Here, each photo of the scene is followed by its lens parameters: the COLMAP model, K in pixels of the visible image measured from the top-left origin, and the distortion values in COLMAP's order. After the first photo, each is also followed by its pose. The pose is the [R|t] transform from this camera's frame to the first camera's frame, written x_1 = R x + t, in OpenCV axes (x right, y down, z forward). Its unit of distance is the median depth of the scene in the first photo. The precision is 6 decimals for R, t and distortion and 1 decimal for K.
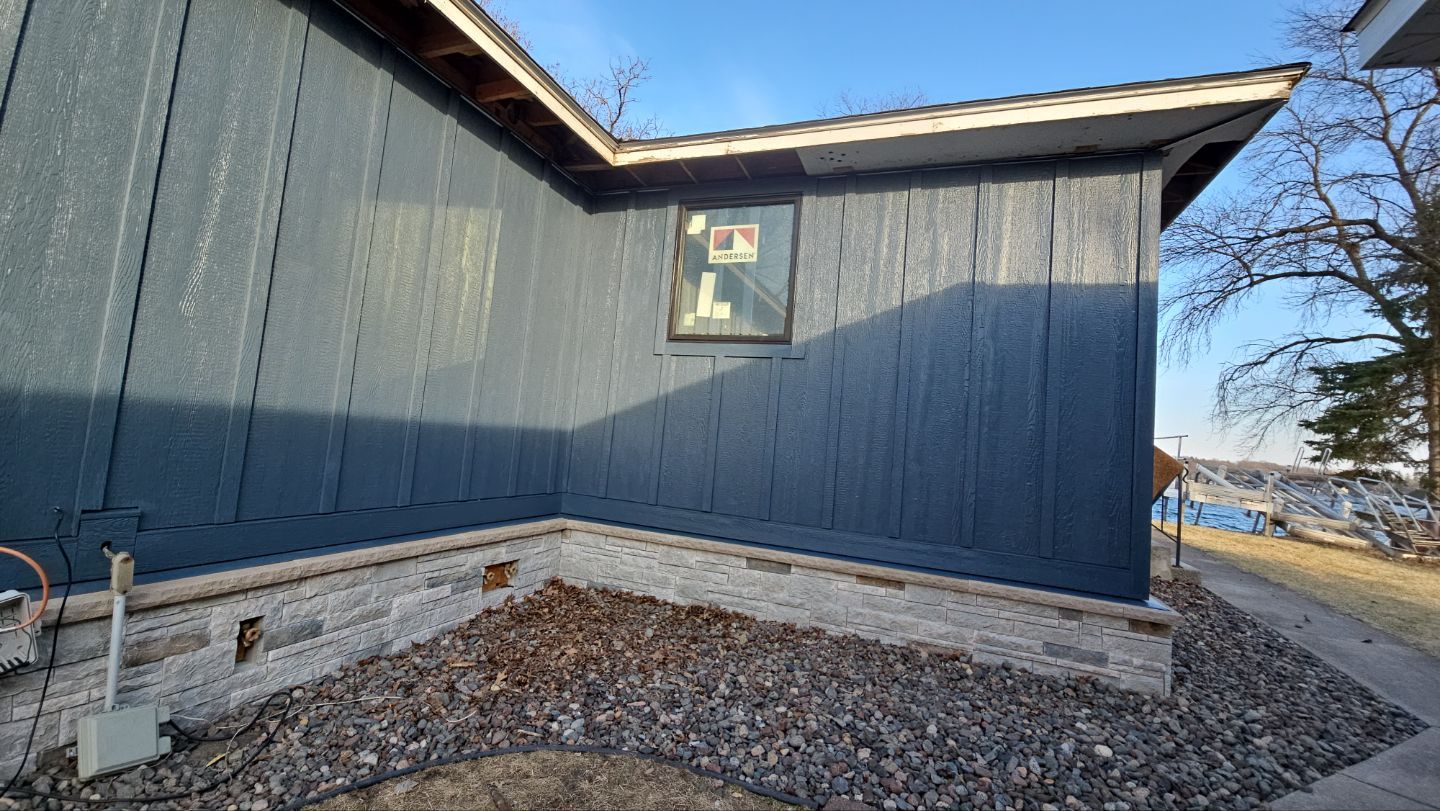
lens RADIAL K [[574.1, 0, 717.5], [0, 574.1, 396.0], [0, 0, 1]] dist [0.021946, -0.015098]
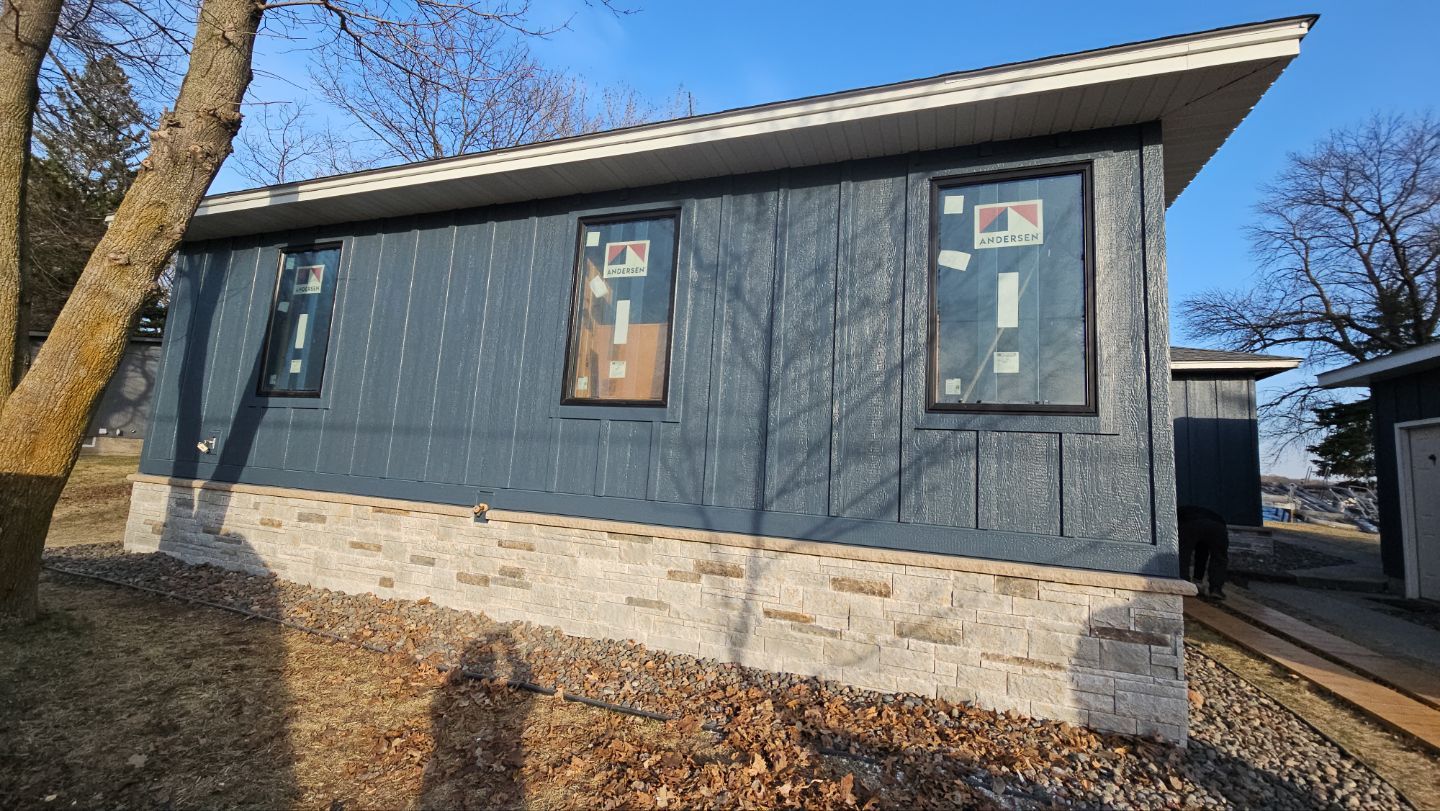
lens RADIAL K [[581.4, 0, 718.4], [0, 581.4, 393.2], [0, 0, 1]] dist [0.016196, -0.011303]
pose [[0.999663, -0.025873, 0.002083, -1.695444], [0.025944, 0.998475, -0.048727, -0.218126], [-0.000819, 0.048764, 0.998810, -1.696659]]
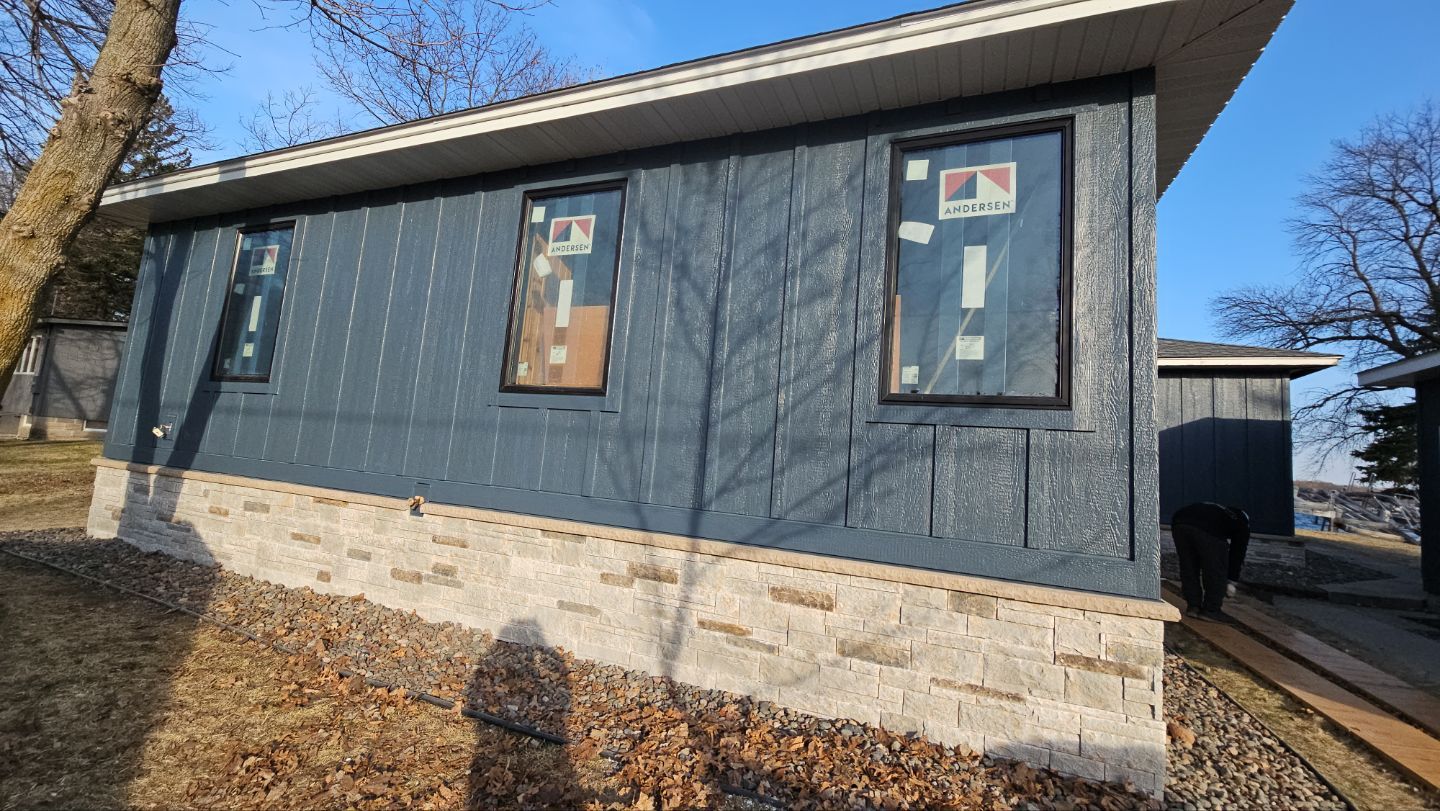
lens RADIAL K [[579.5, 0, 719.7], [0, 579.5, 393.2], [0, 0, 1]] dist [0.020852, -0.015121]
pose [[0.999113, -0.013384, -0.039934, -1.561205], [0.011704, 0.999049, -0.042010, -0.207677], [0.040458, 0.041505, 0.998319, -1.602018]]
